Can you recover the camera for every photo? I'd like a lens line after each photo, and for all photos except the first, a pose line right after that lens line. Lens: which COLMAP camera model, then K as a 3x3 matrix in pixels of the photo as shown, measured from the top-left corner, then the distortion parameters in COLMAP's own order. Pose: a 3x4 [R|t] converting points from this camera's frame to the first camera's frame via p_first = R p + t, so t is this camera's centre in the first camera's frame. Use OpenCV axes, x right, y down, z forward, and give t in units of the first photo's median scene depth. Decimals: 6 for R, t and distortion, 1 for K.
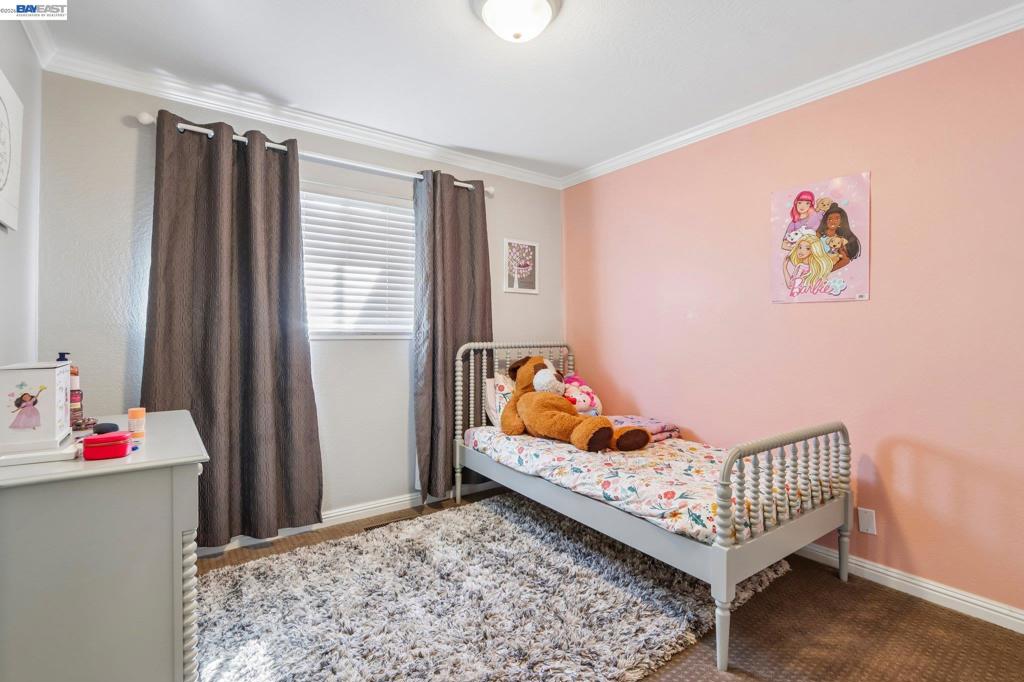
lens RADIAL K [[471.0, 0, 516.5], [0, 471.0, 334.5], [0, 0, 1]] dist [-0.017527, 0.000741]
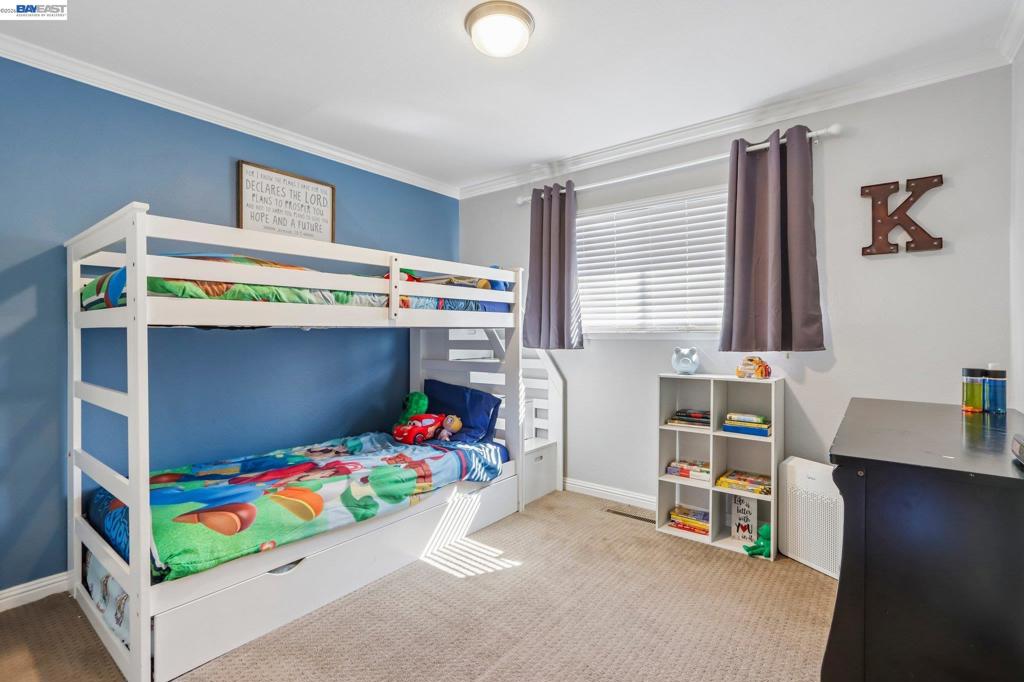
lens RADIAL K [[471.0, 0, 516.5], [0, 471.0, 334.5], [0, 0, 1]] dist [-0.017527, 0.000741]
pose [[0.254757, 0.001068, -0.967005, 0.662376], [-0.000005, 0.999999, 0.001104, -0.004114], [0.967005, -0.000277, 0.254756, 0.493916]]
